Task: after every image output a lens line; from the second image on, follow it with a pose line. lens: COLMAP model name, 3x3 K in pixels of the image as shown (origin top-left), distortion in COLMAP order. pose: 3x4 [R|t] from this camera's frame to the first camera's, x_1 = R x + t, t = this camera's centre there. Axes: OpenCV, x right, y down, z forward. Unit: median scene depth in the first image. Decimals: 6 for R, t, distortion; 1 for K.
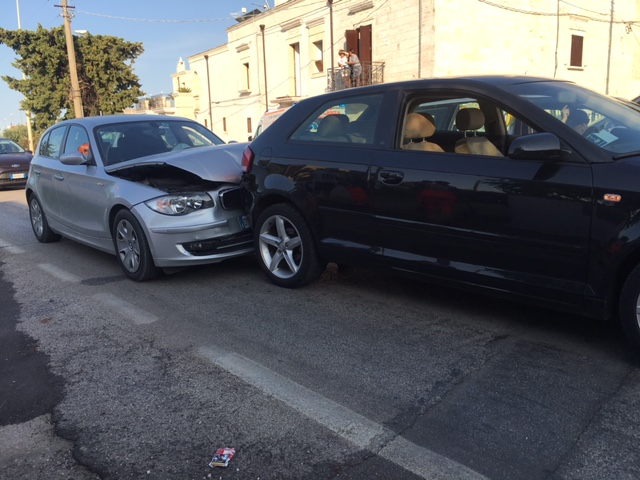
lens RADIAL K [[553.6, 0, 320.0], [0, 553.6, 240.0], [0, 0, 1]] dist [0.078128, -0.128125]
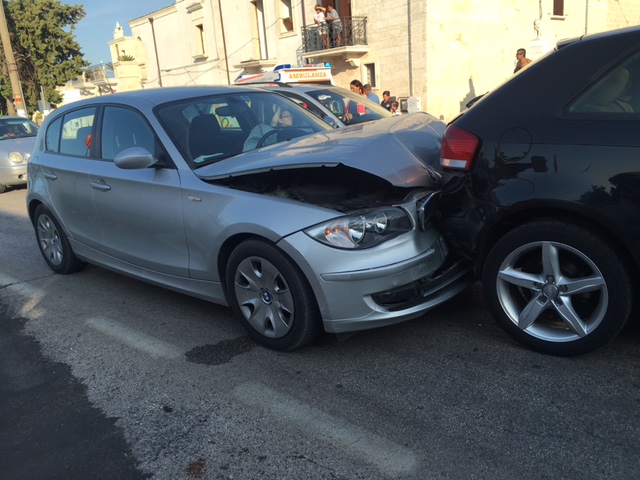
lens RADIAL K [[553.6, 0, 320.0], [0, 553.6, 240.0], [0, 0, 1]] dist [0.078128, -0.128125]
pose [[0.992790, -0.071962, 0.095860, -0.060109], [0.066040, 0.995790, 0.063575, -0.015965], [-0.100031, -0.056786, 0.993363, 0.067301]]
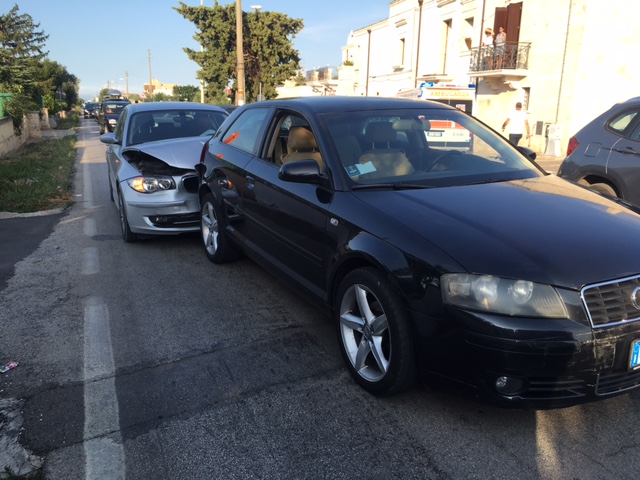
lens RADIAL K [[553.6, 0, 320.0], [0, 553.6, 240.0], [0, 0, 1]] dist [0.078128, -0.128125]
pose [[0.946943, 0.124049, -0.296496, 0.082619], [-0.109139, 0.991807, 0.066390, -0.010962], [0.302303, -0.030508, 0.952724, -0.012474]]
